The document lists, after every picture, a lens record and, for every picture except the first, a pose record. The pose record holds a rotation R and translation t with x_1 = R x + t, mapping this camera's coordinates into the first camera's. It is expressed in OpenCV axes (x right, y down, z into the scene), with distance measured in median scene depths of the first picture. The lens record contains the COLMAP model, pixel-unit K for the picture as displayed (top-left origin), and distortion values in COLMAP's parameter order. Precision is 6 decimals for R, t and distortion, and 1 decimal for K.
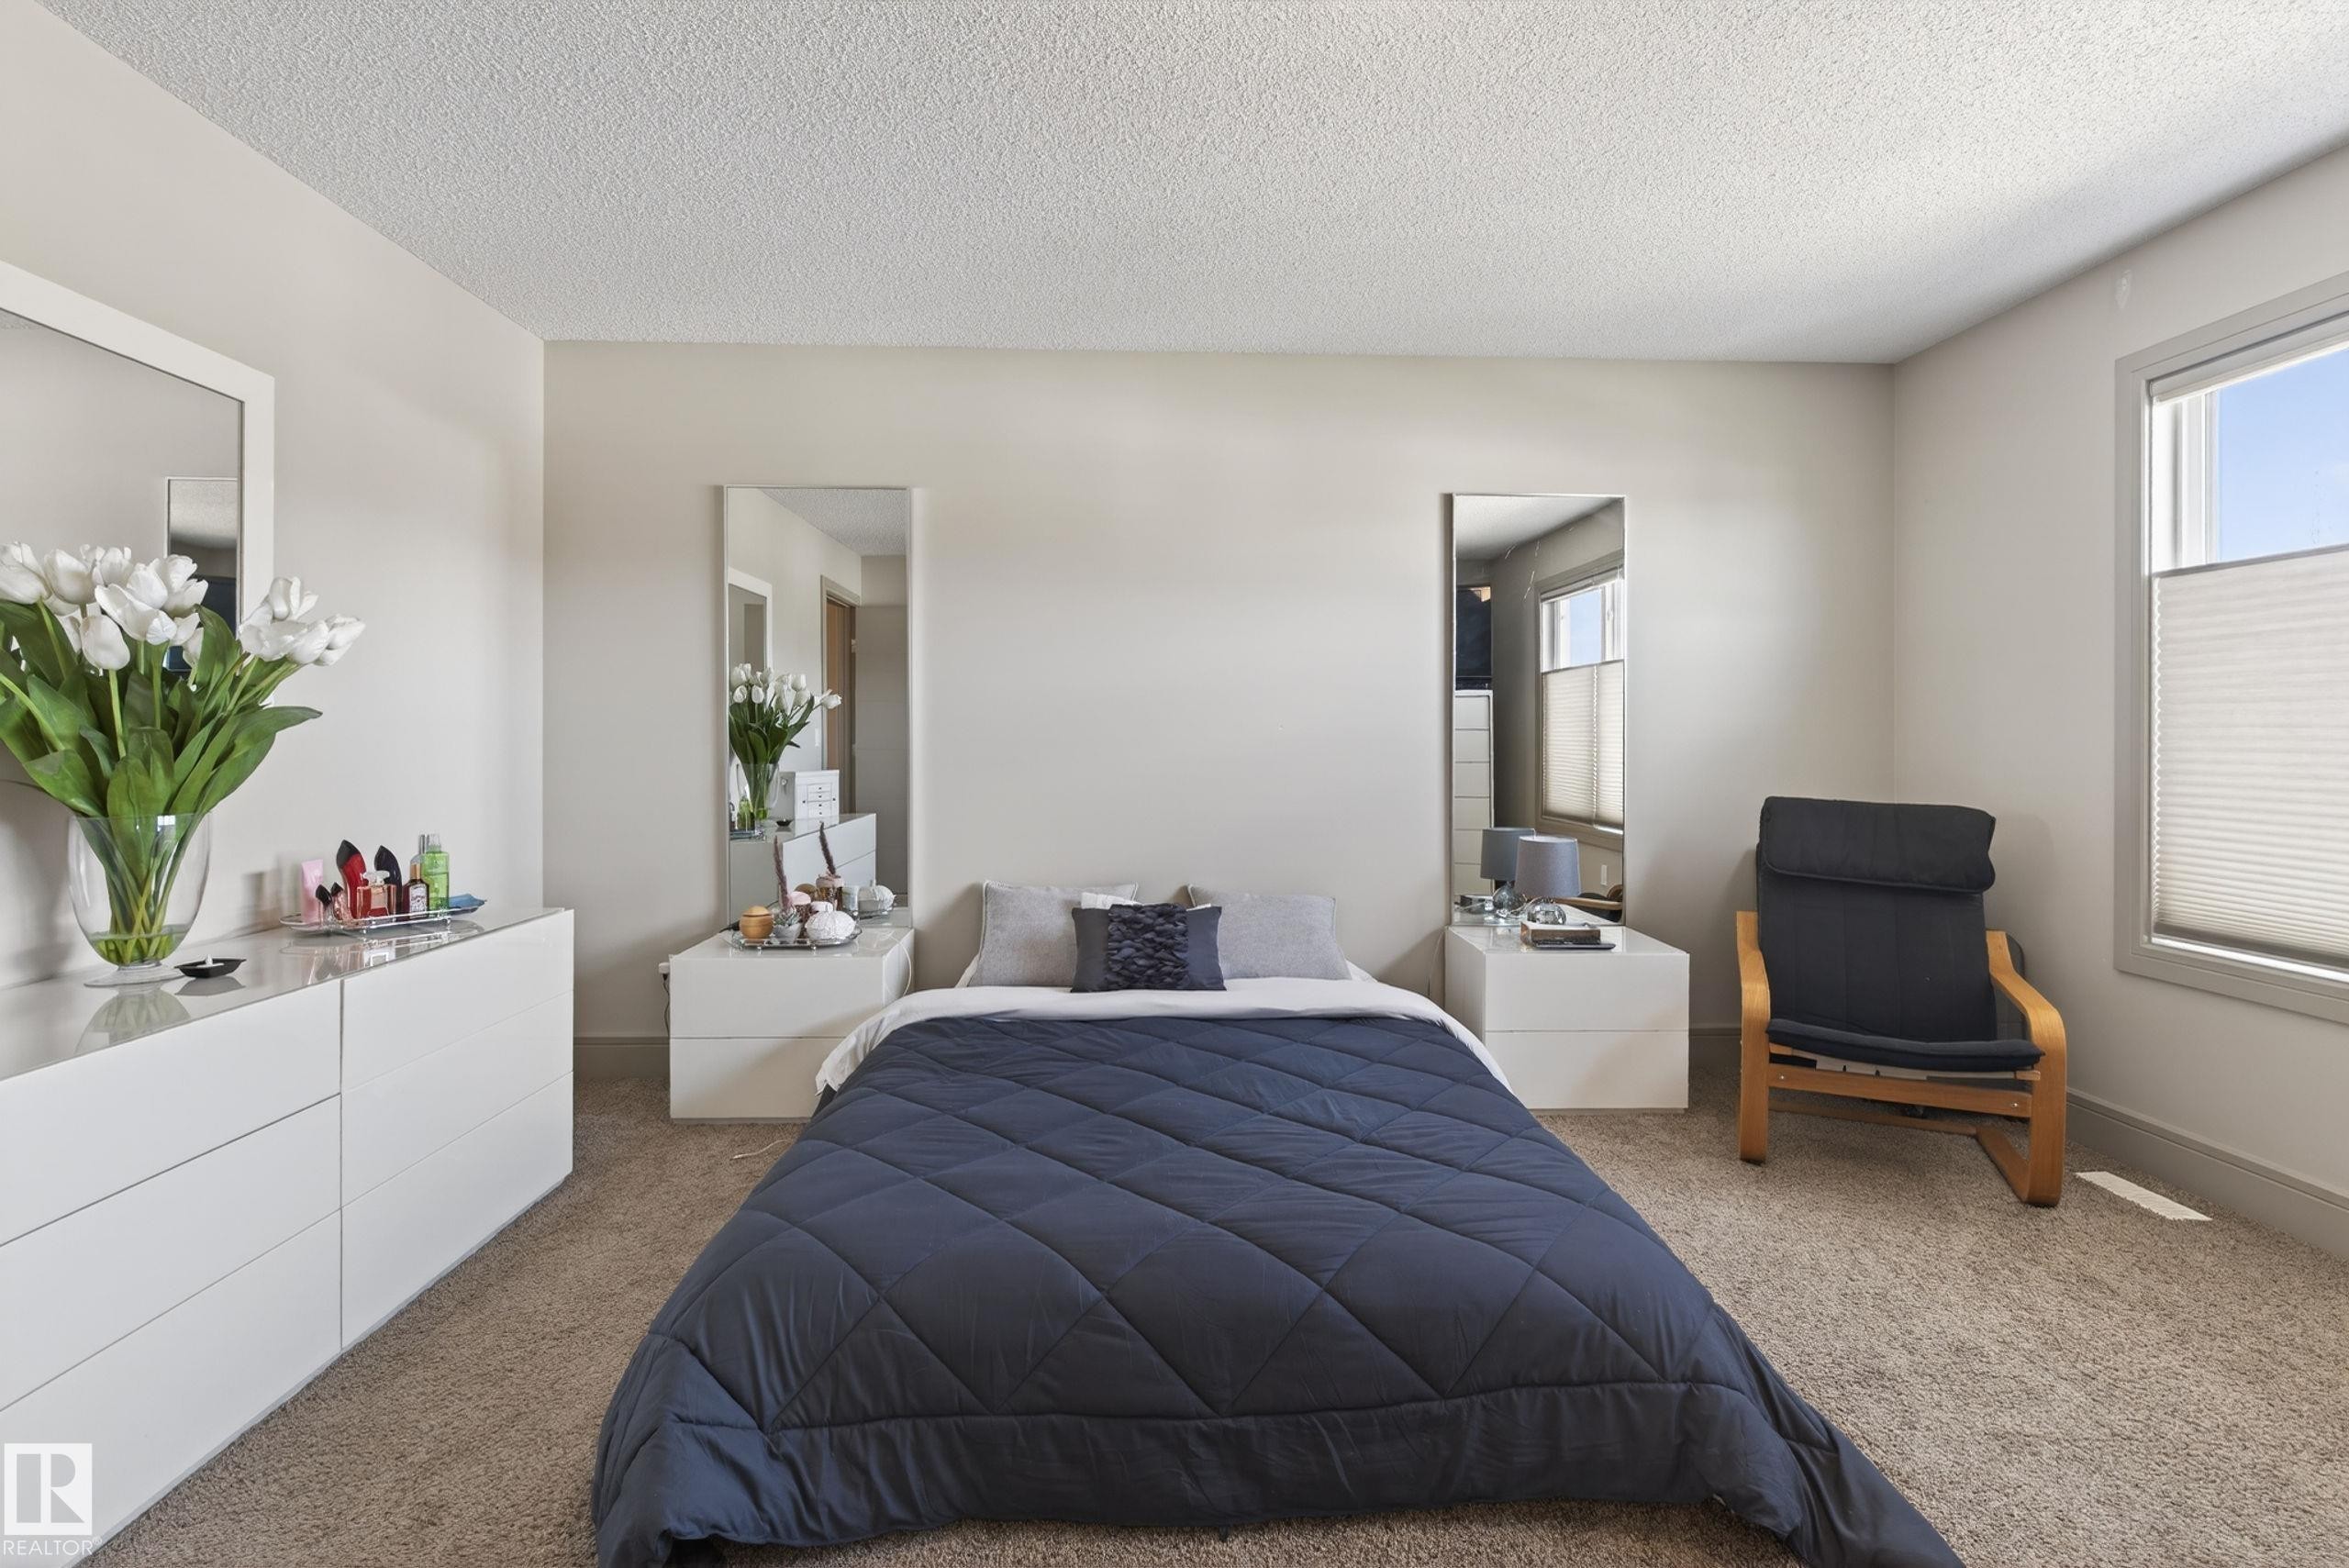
lens RADIAL K [[1083.0, 0, 1181.9], [0, 1083.0, 739.2], [0, 0, 1]] dist [-0.000911, -0.000117]
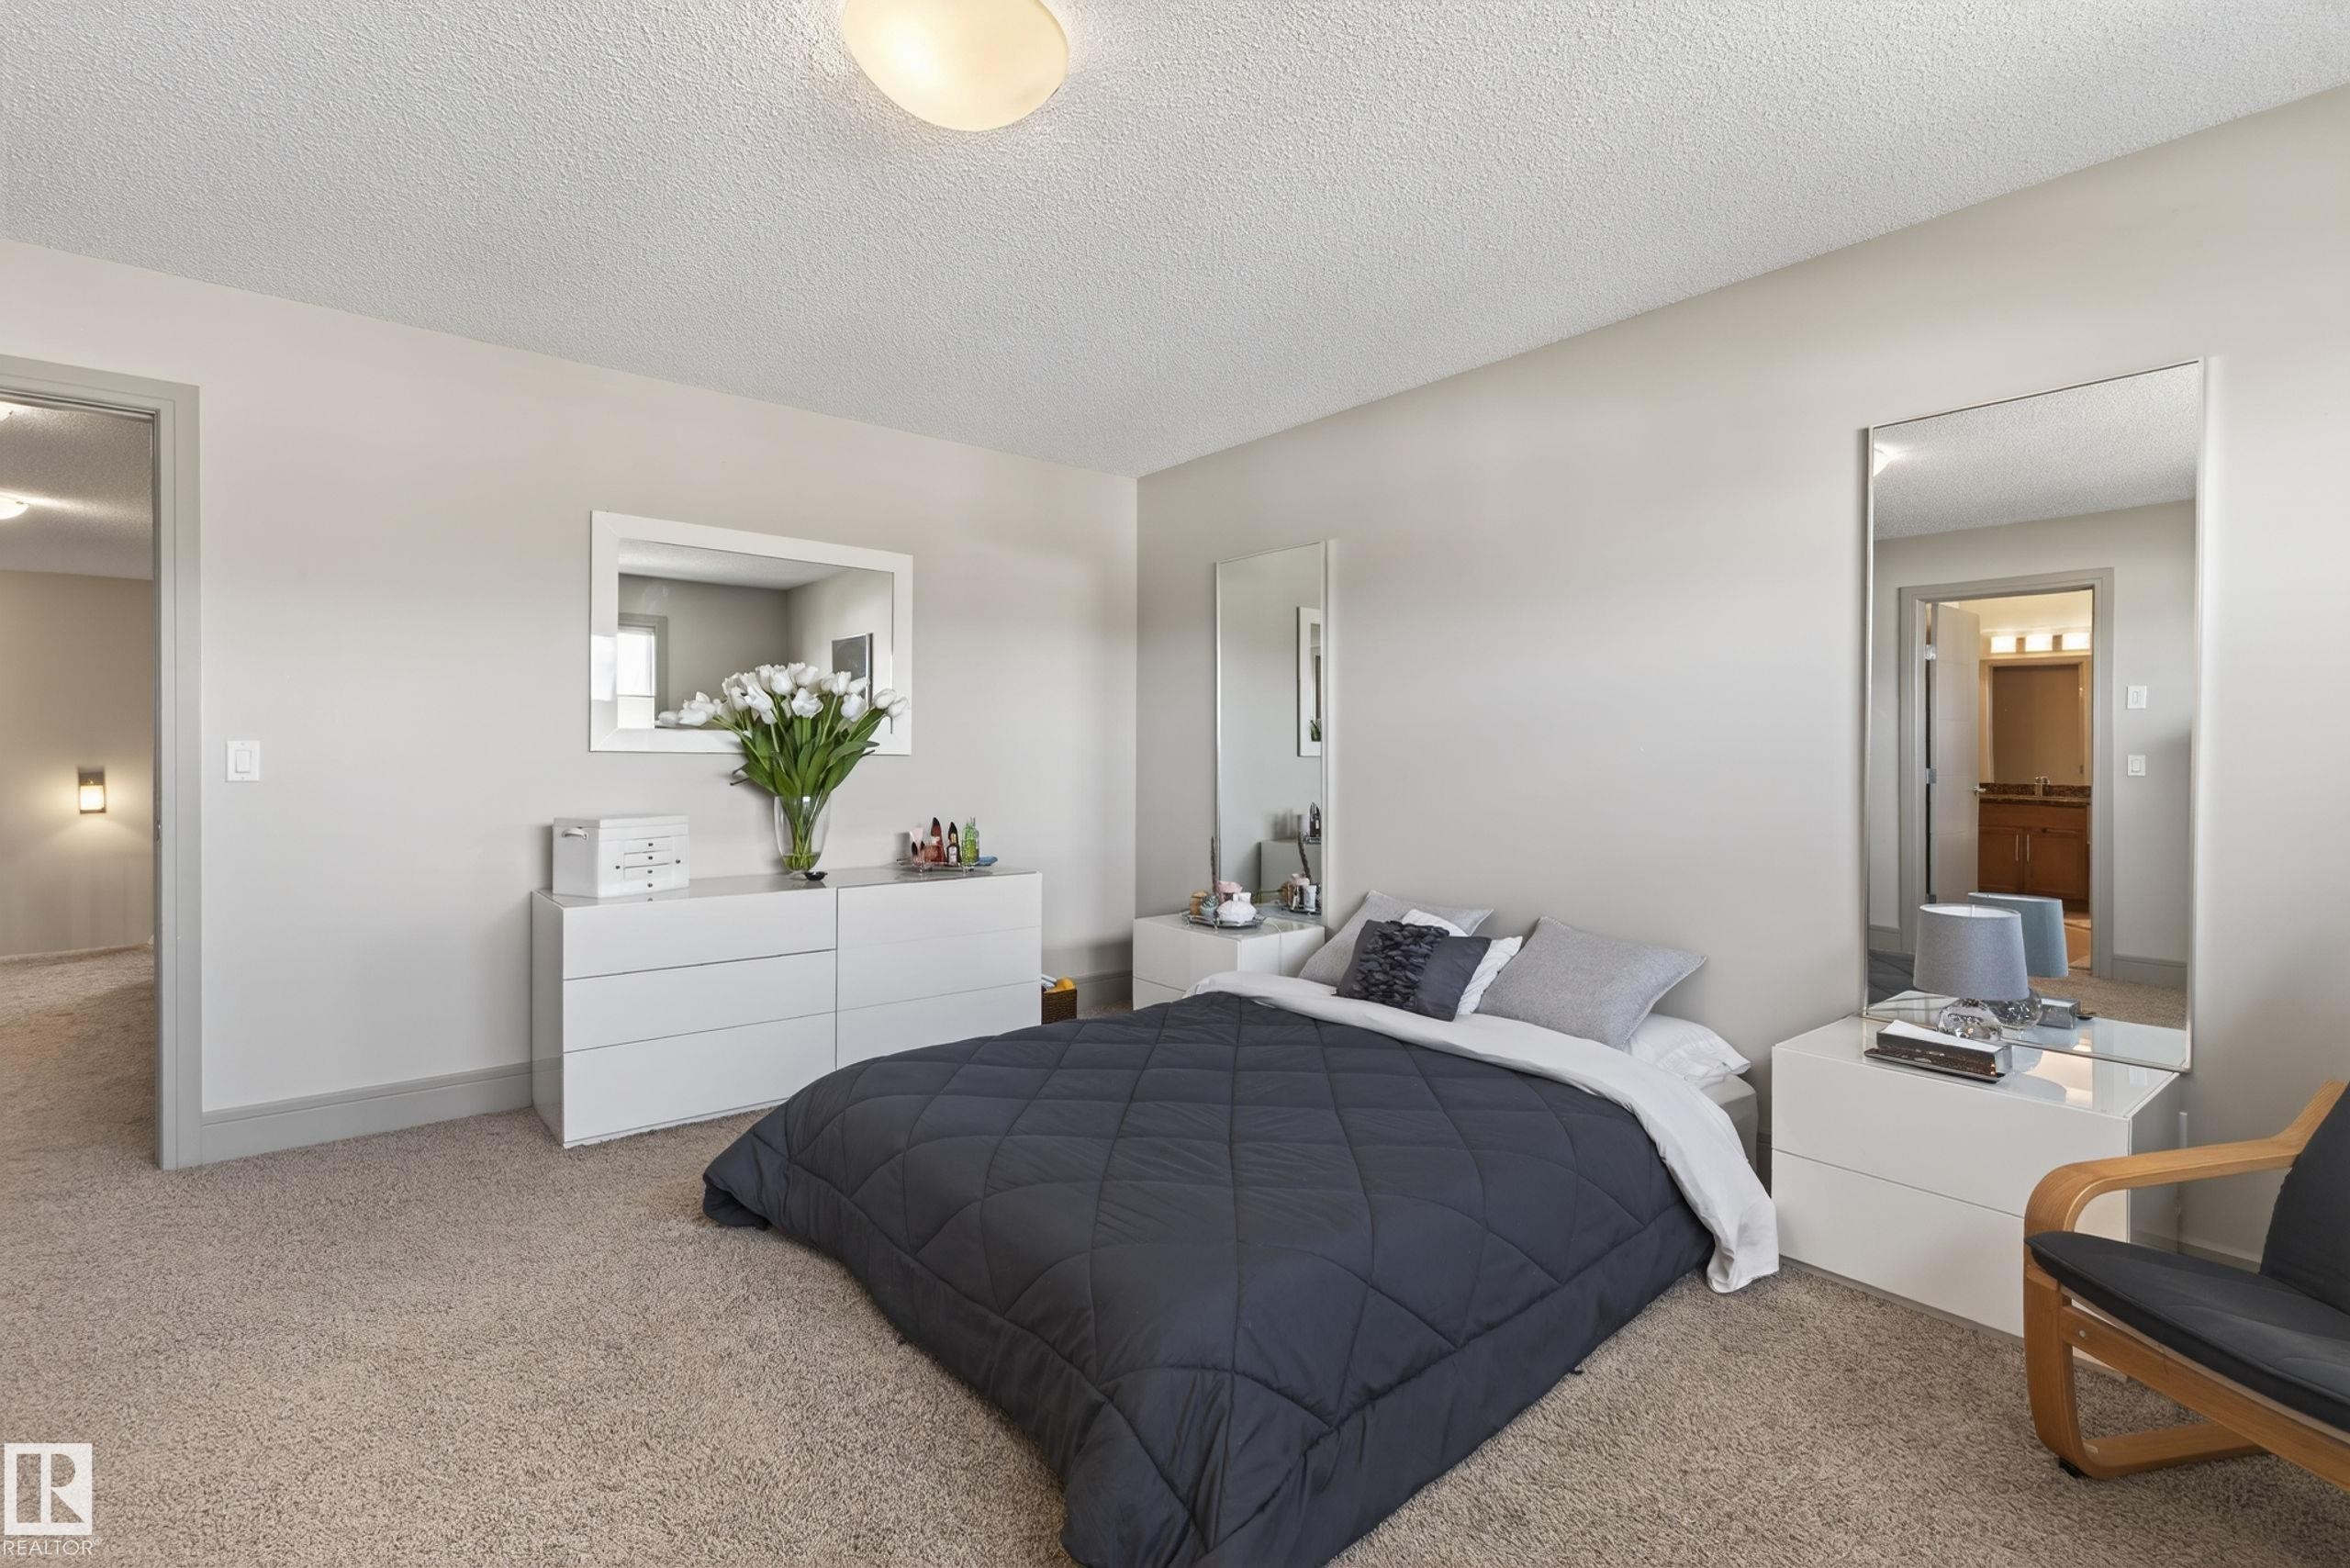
lens RADIAL K [[1083.6, 0, 1182.4], [0, 1083.6, 739.2], [0, 0, 1]] dist [-0.000911, -0.000117]
pose [[0.603009, -0.008983, -0.797684, 0.675315], [-0.004695, 0.999879, -0.014809, -0.004952], [0.797721, 0.012675, 0.602894, 0.220391]]
